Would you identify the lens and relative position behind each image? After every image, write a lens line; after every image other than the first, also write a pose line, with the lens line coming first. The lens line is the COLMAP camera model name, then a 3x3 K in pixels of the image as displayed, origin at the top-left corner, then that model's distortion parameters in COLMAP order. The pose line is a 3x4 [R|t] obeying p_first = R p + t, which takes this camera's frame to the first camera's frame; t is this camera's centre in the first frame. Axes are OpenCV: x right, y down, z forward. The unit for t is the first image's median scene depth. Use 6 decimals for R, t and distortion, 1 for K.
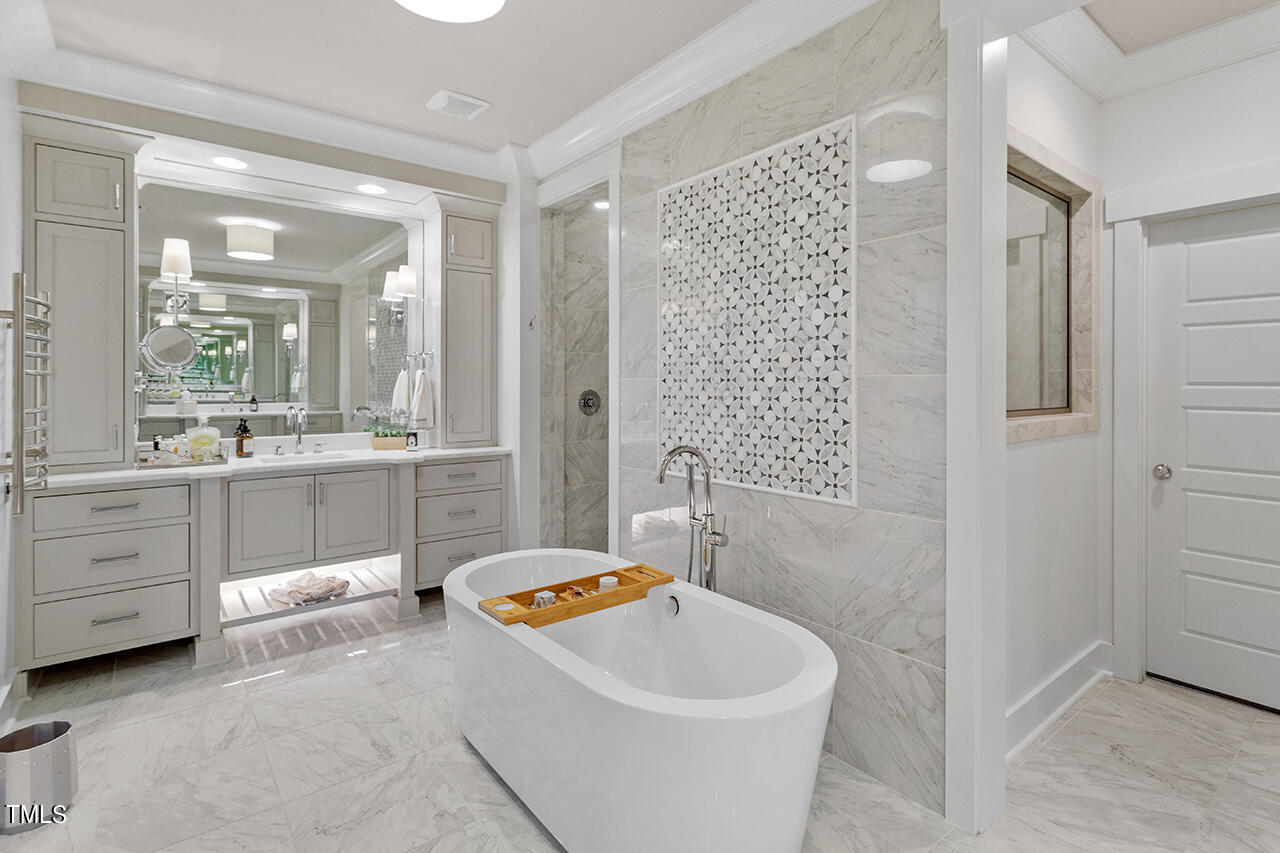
lens RADIAL K [[615.1, 0, 640.9], [0, 615.1, 383.7], [0, 0, 1]] dist [-0.001380, 0.000111]
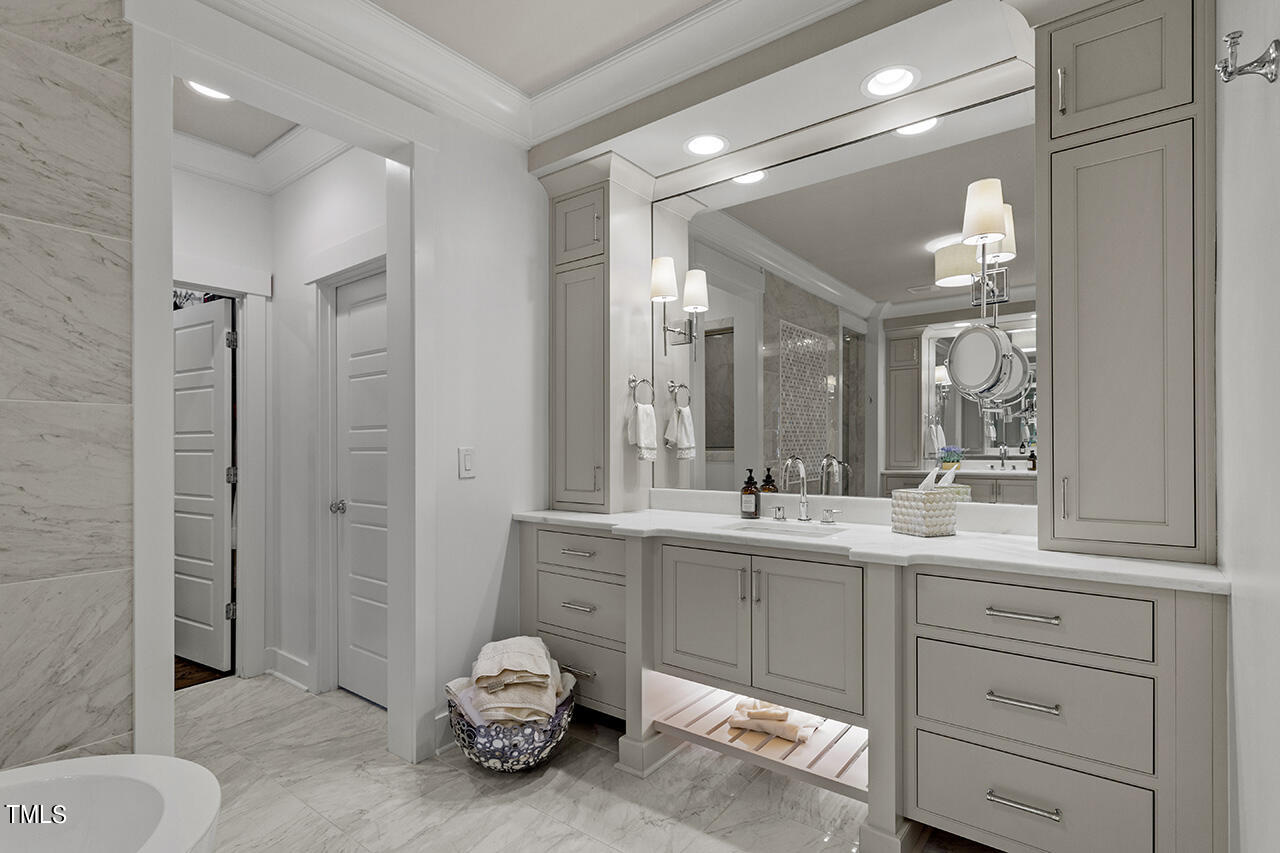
lens RADIAL K [[611.9, 0, 639.4], [0, 611.9, 449.7], [0, 0, 1]] dist [-0.003046, 0.001235]
pose [[-0.241920, -0.002303, 0.970293, -0.436393], [0.002947, 0.999991, 0.003108, 0.039413], [-0.970292, 0.003612, -0.241911, 0.384228]]
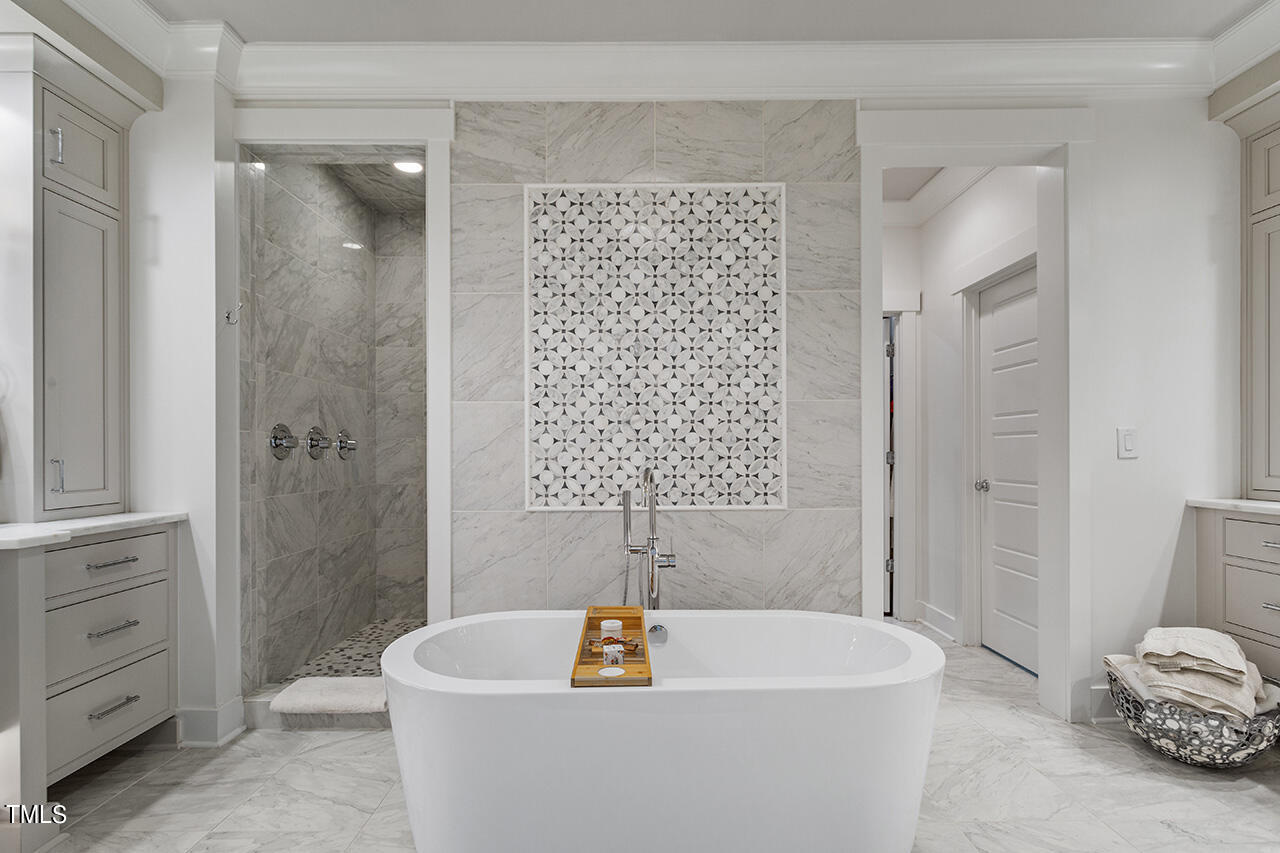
lens RADIAL K [[611.9, 0, 639.4], [0, 611.9, 449.7], [0, 0, 1]] dist [-0.003046, 0.001235]
pose [[0.619061, -0.000920, 0.785343, -0.680629], [0.003248, 0.999994, -0.001388, 0.075017], [-0.785336, 0.003410, 0.619060, 0.426587]]
